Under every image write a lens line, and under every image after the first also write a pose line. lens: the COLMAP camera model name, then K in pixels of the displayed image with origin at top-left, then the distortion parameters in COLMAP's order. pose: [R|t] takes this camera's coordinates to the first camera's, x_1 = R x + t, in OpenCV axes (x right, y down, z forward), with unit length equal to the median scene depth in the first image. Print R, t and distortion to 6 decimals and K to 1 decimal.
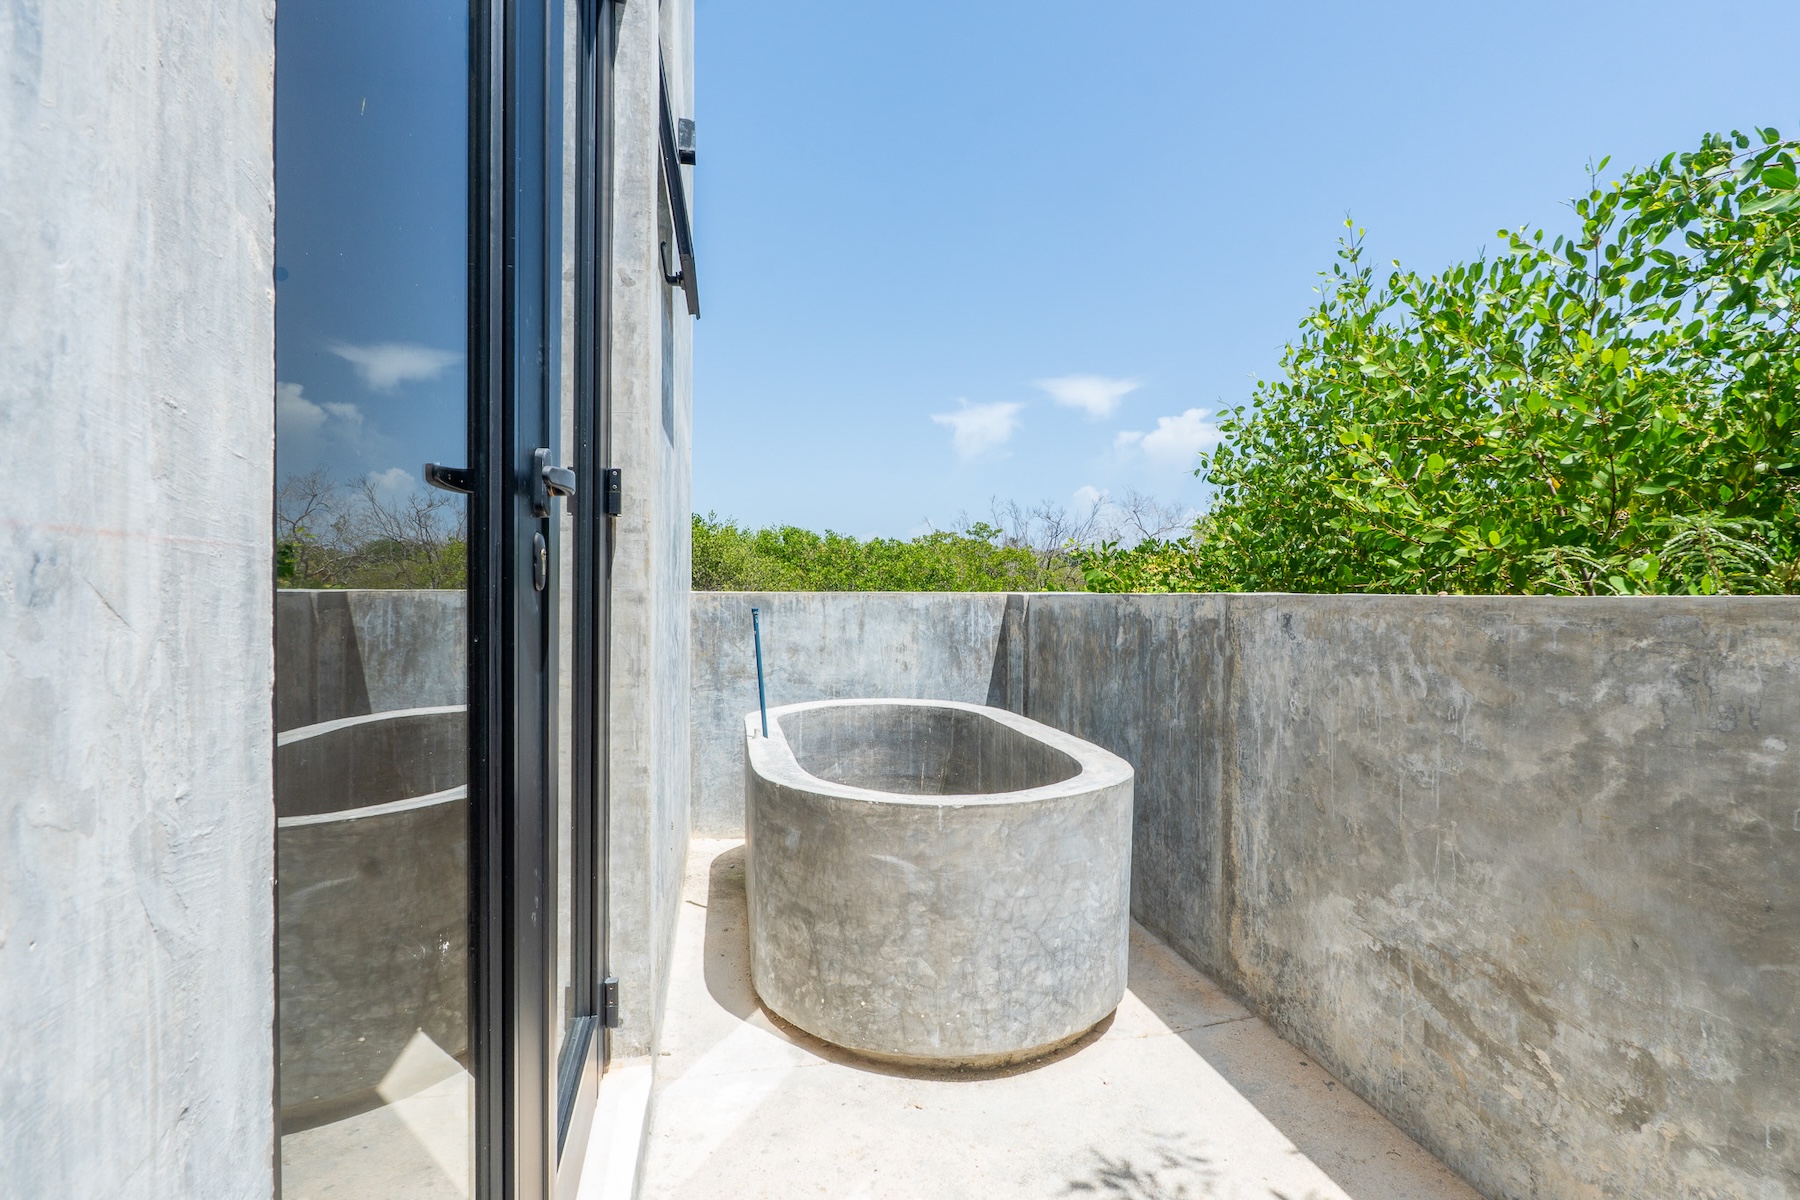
lens RADIAL K [[823.1, 0, 896.4], [0, 823.1, 601.4], [0, 0, 1]] dist [-0.011096, 0.001847]
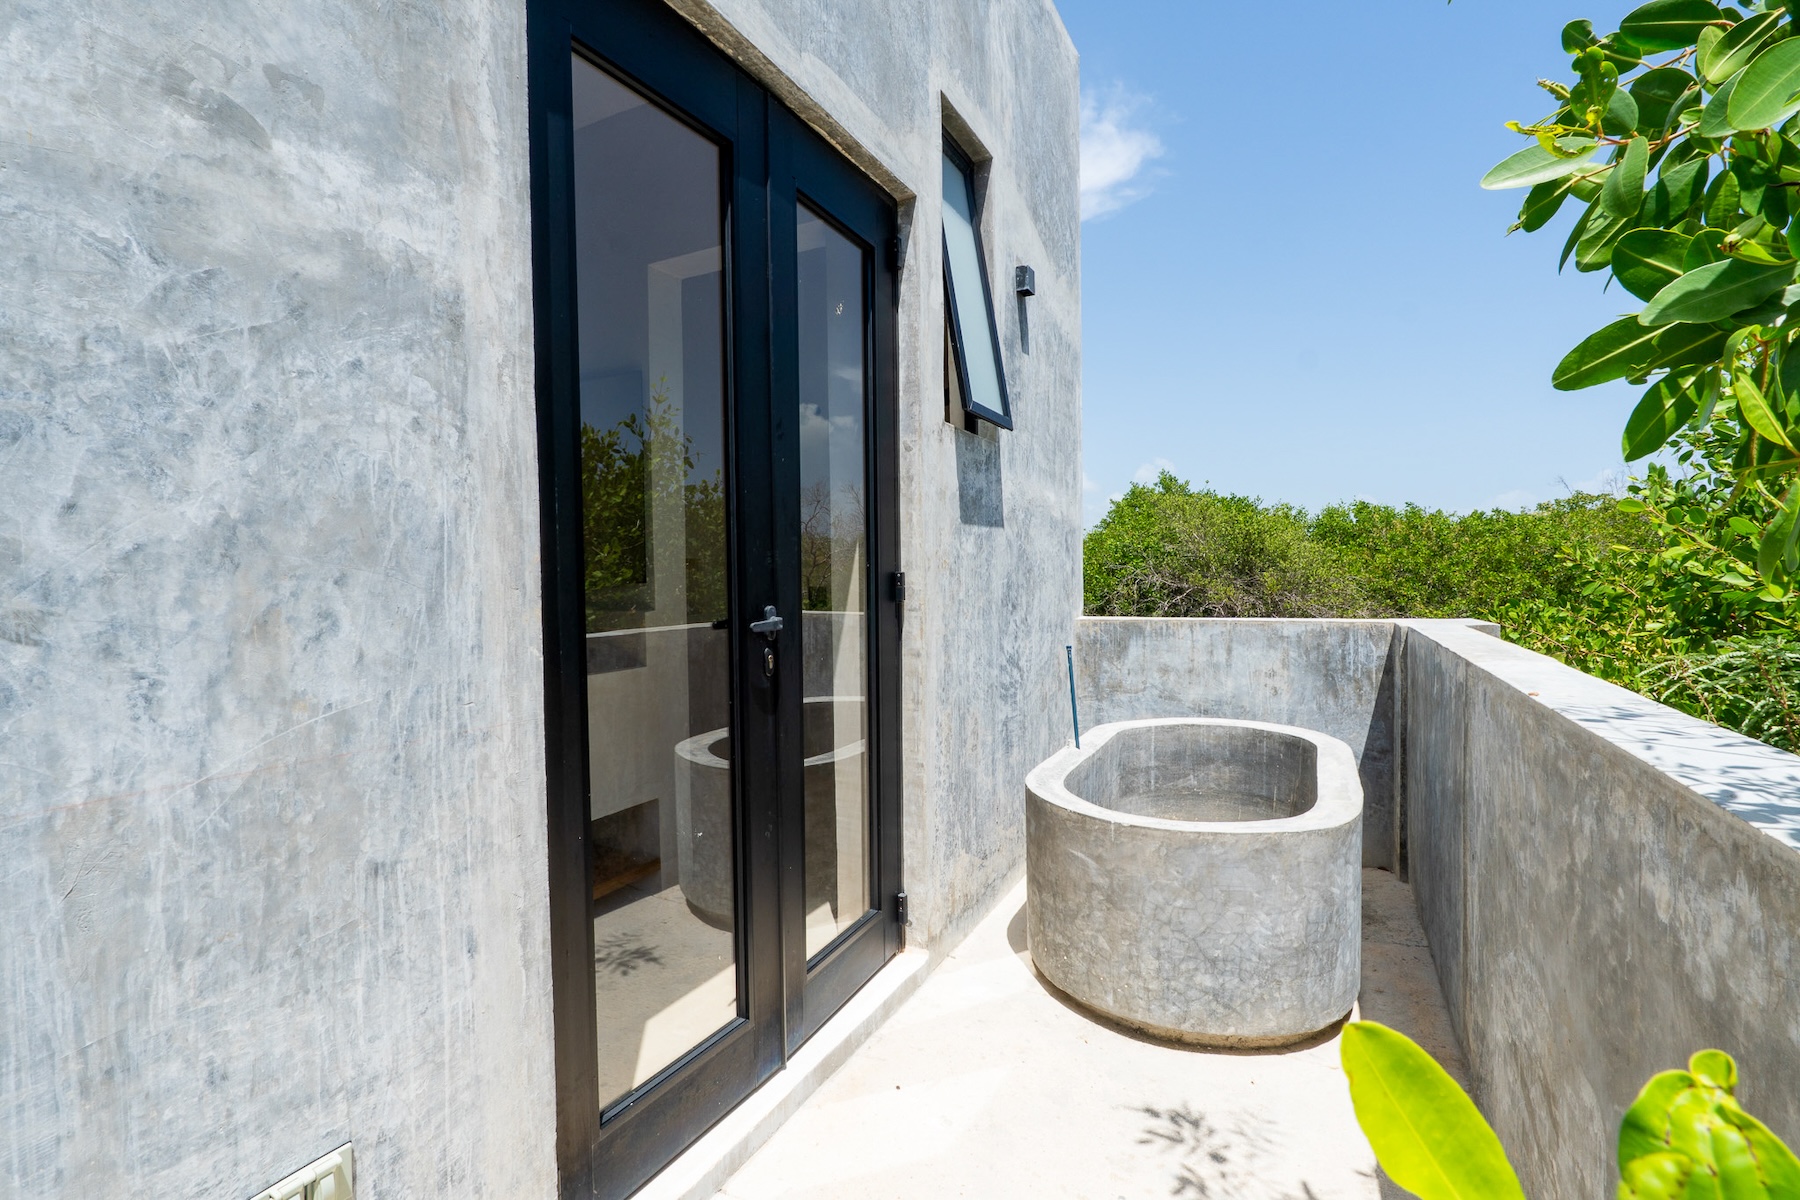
lens RADIAL K [[815.1, 0, 897.6], [0, 815.1, 601.4], [0, 0, 1]] dist [-0.009679, 0.000519]
pose [[0.779585, 0.004925, -0.626277, 0.563721], [0.011046, 0.999705, 0.021611, -0.124292], [0.626199, -0.023766, 0.779301, -0.194863]]
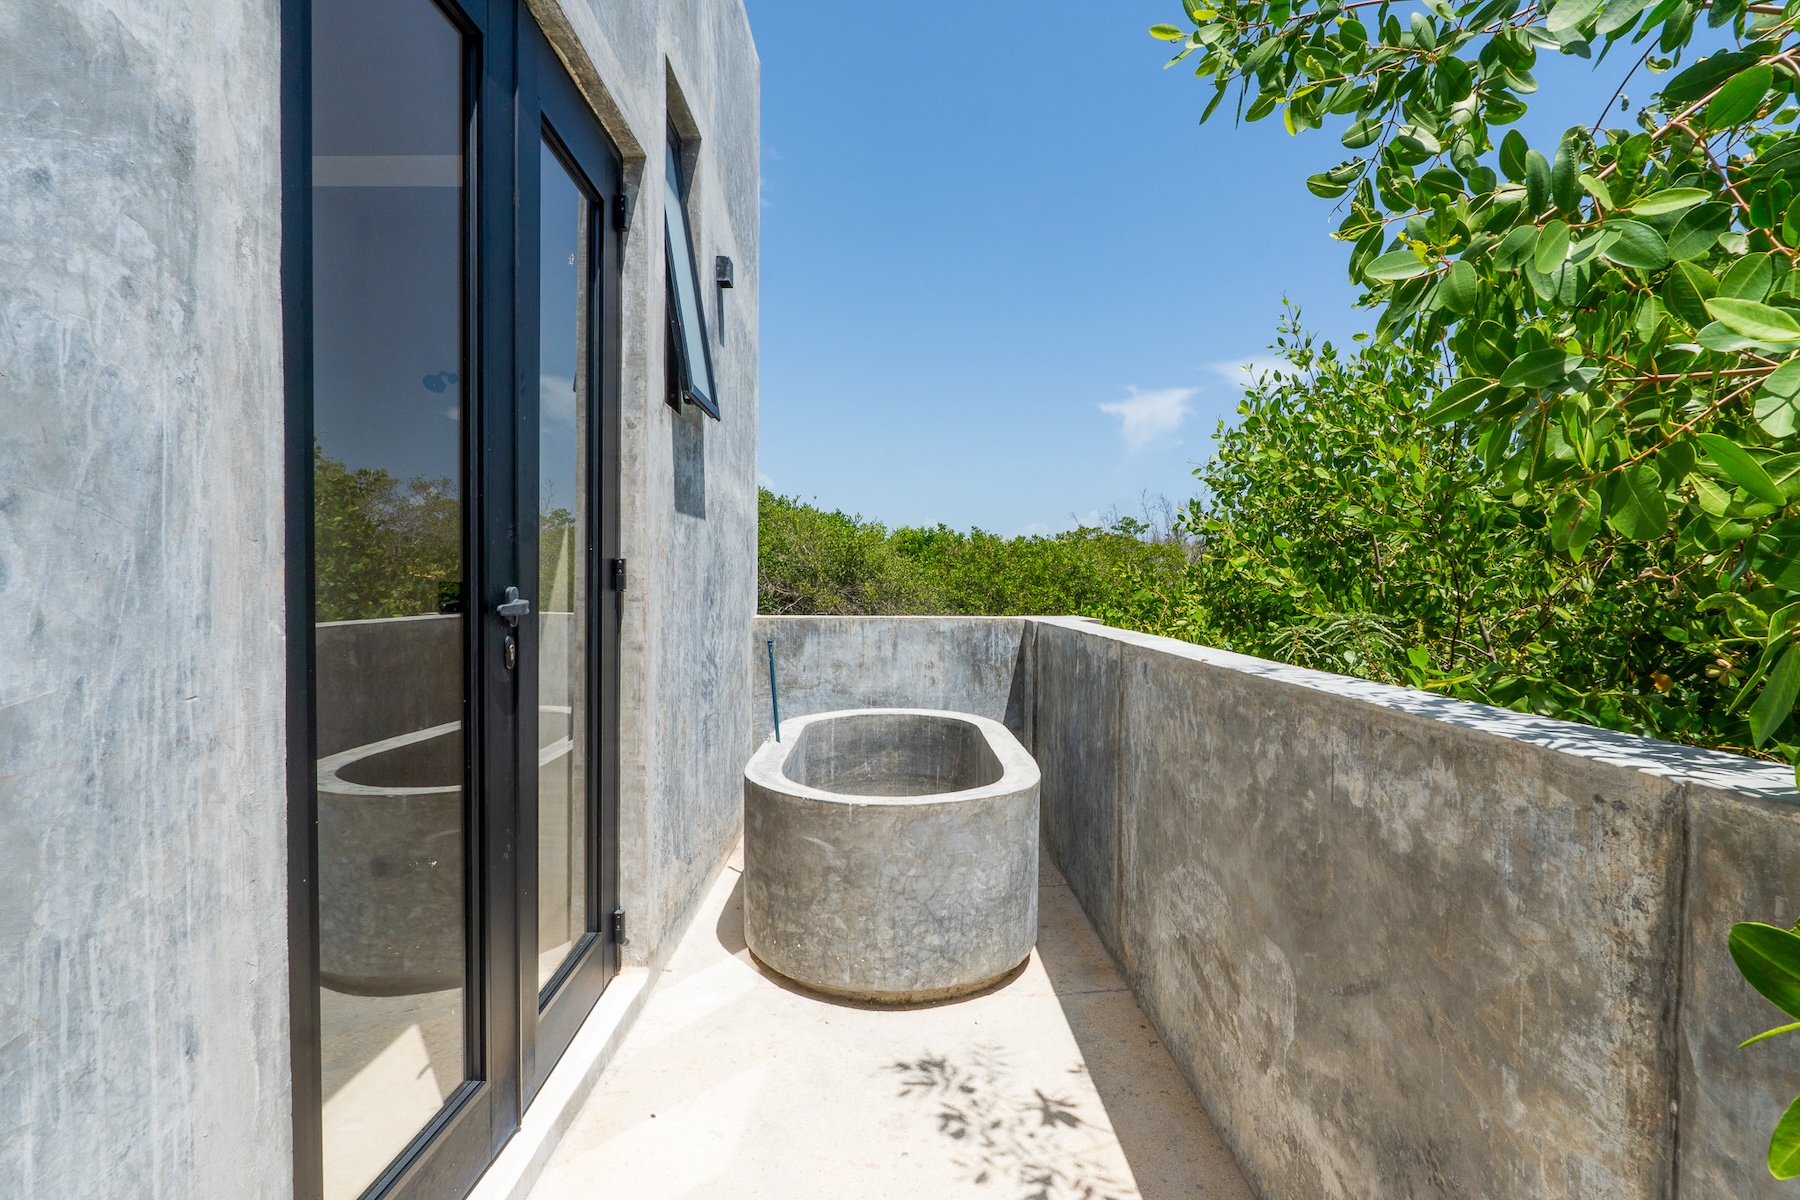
lens RADIAL K [[814.0, 0, 898.0], [0, 814.0, 601.5], [0, 0, 1]] dist [-0.013084, 0.001380]
pose [[0.981286, 0.006335, -0.192453, 0.365521], [-0.004184, 0.999924, 0.011581, -0.093287], [0.192511, -0.010559, 0.981238, -0.272753]]
